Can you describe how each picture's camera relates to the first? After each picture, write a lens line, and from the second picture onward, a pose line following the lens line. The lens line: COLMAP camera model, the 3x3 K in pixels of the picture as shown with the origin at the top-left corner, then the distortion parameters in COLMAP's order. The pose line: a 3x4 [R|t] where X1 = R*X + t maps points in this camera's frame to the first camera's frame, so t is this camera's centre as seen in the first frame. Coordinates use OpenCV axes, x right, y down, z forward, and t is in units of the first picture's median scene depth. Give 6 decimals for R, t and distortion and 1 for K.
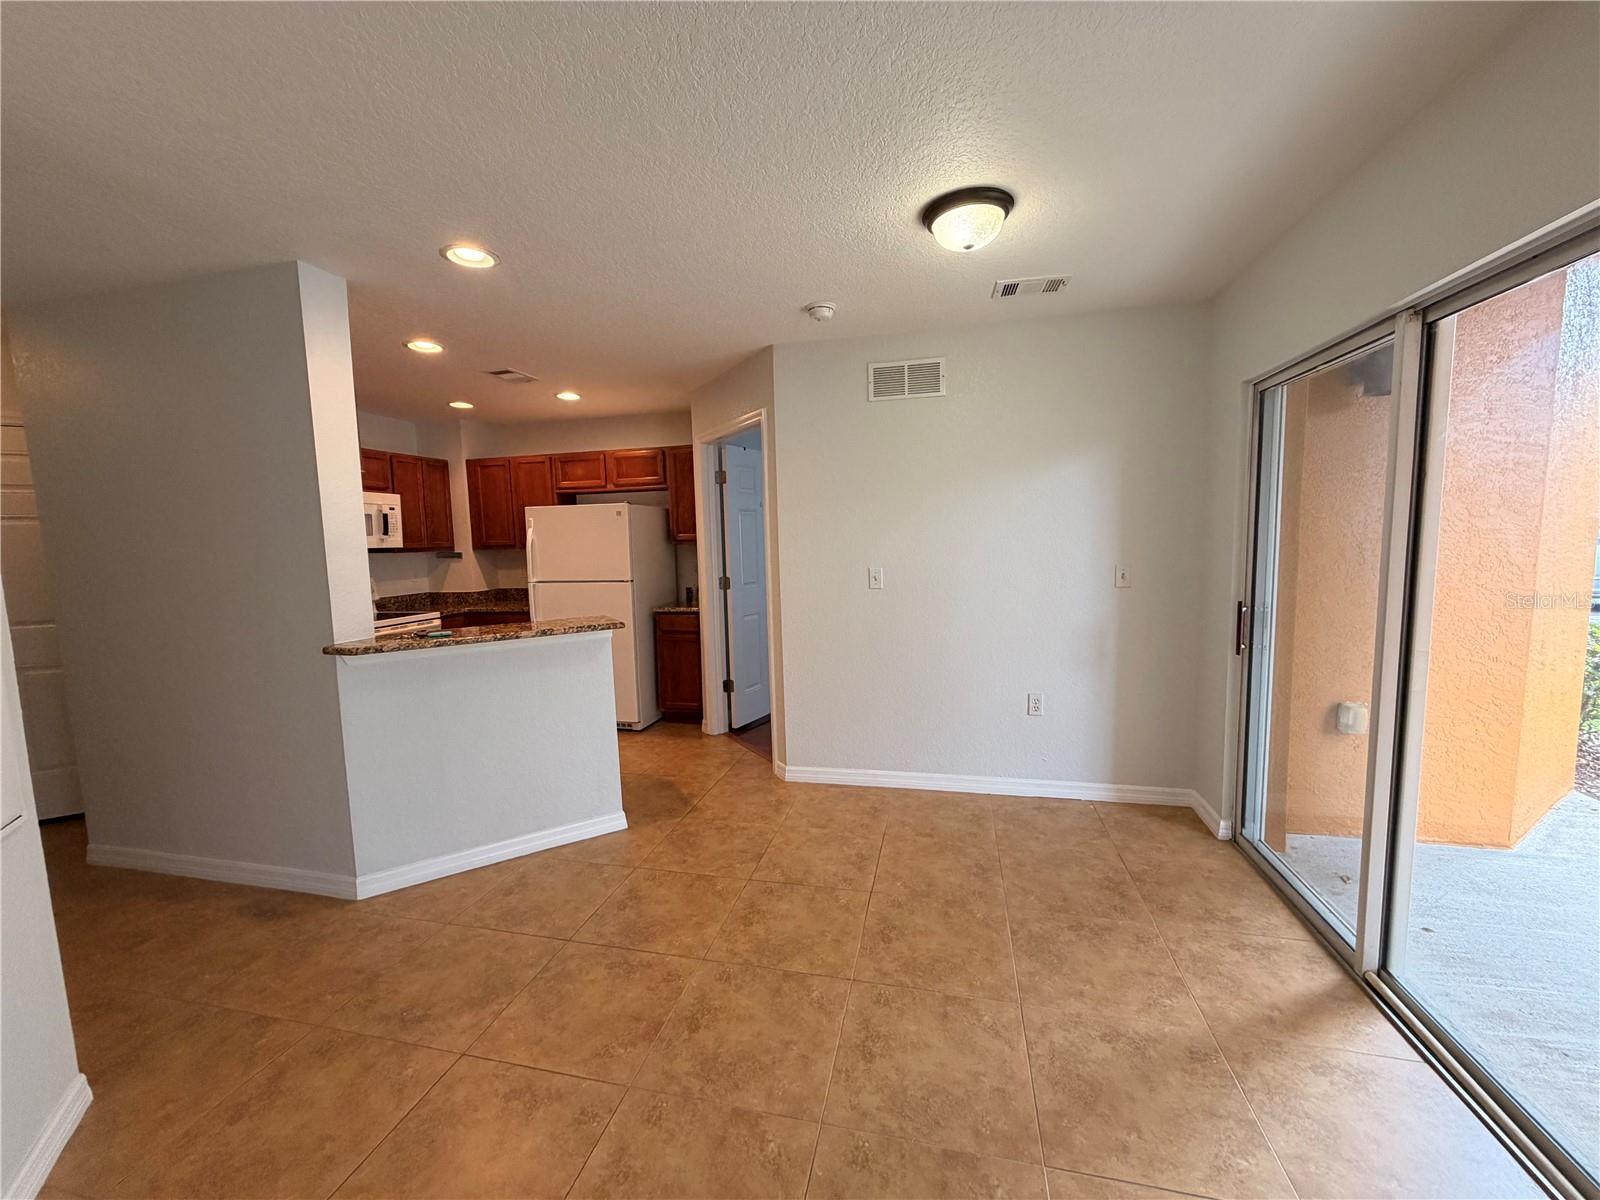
lens RADIAL K [[636.5, 0, 798.1], [0, 636.5, 601.2], [0, 0, 1]] dist [0.000147, 0.000163]
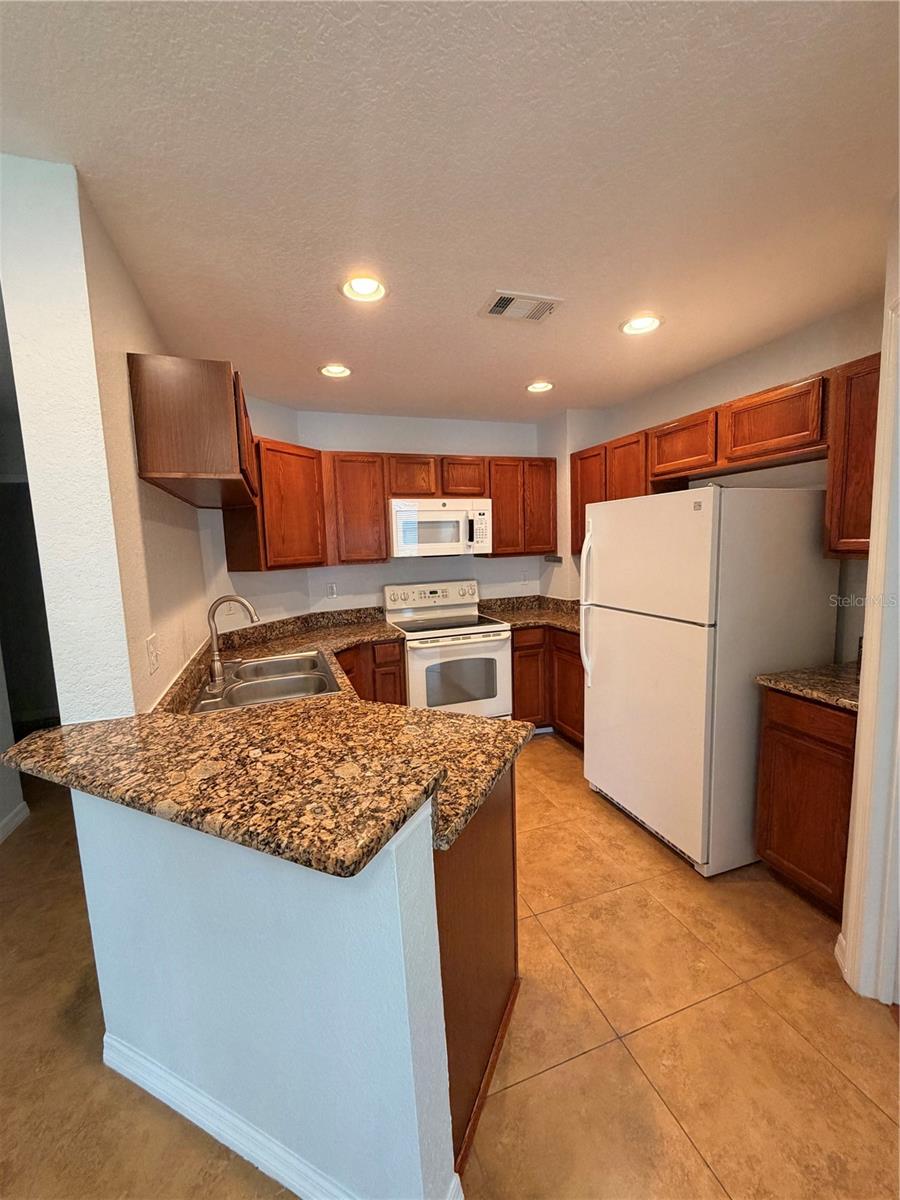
lens RADIAL K [[477.4, 0, 450.0], [0, 477.4, 597.3], [0, 0, 1]] dist [0.000147, 0.000163]
pose [[0.549622, 0.101143, -0.829268, -0.055172], [-0.061851, 0.994846, 0.080345, -0.103323], [0.833121, 0.007131, 0.553045, 0.779220]]
